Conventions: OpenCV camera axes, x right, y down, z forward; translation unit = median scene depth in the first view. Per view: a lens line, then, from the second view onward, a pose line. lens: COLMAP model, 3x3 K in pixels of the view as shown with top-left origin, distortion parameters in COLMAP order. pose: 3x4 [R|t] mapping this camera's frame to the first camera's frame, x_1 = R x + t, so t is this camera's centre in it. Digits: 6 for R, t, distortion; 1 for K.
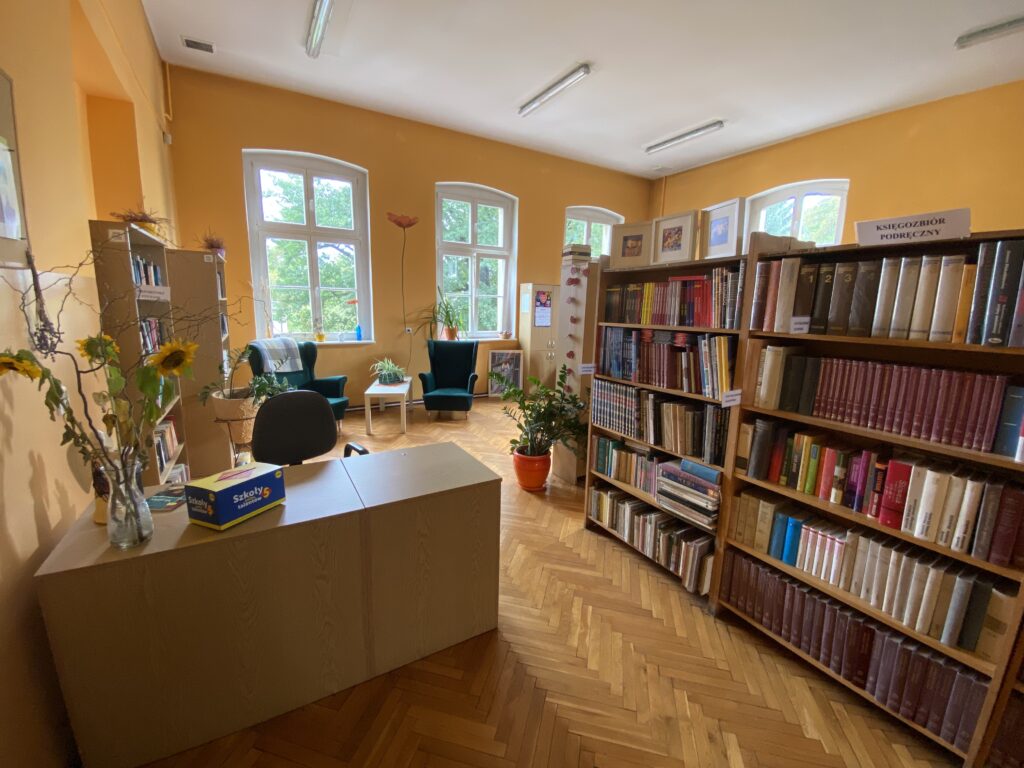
lens RADIAL K [[434.3, 0, 512.0], [0, 434.3, 384.0], [0, 0, 1]] dist [0.009425, -0.000373]
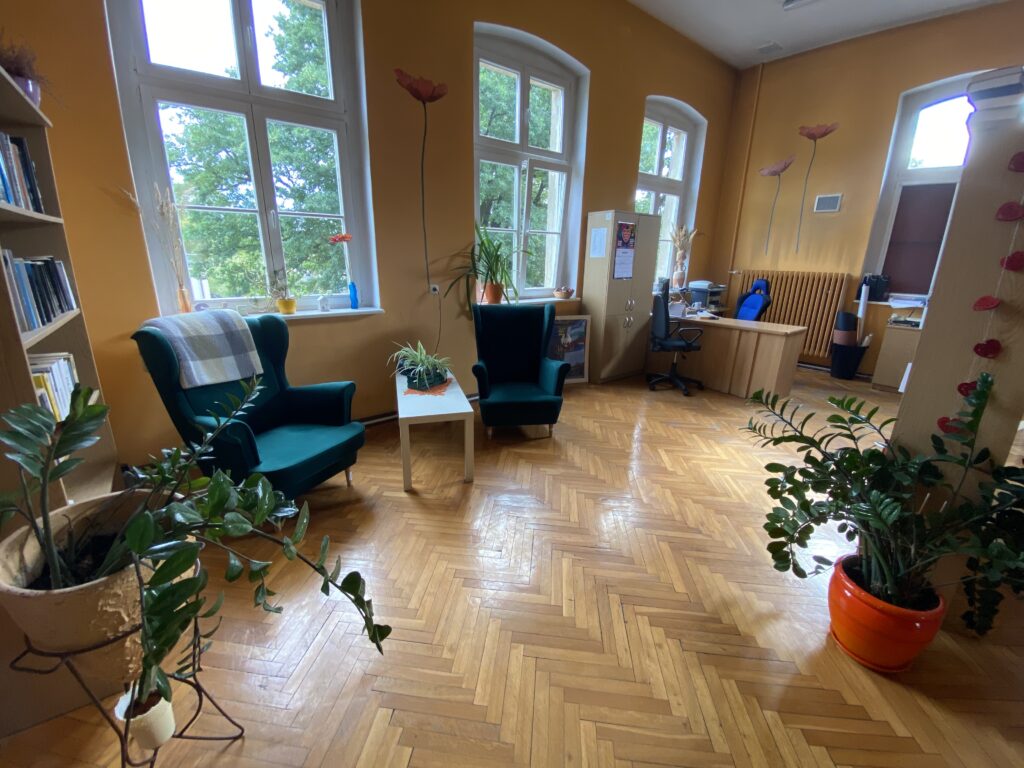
lens RADIAL K [[434.3, 0, 512.0], [0, 434.3, 384.0], [0, 0, 1]] dist [0.009425, -0.000373]
pose [[0.992145, -0.045632, 0.116470, -0.207391], [0.033132, 0.993697, 0.107089, -0.053105], [-0.120622, -0.102389, 0.987404, 0.376626]]
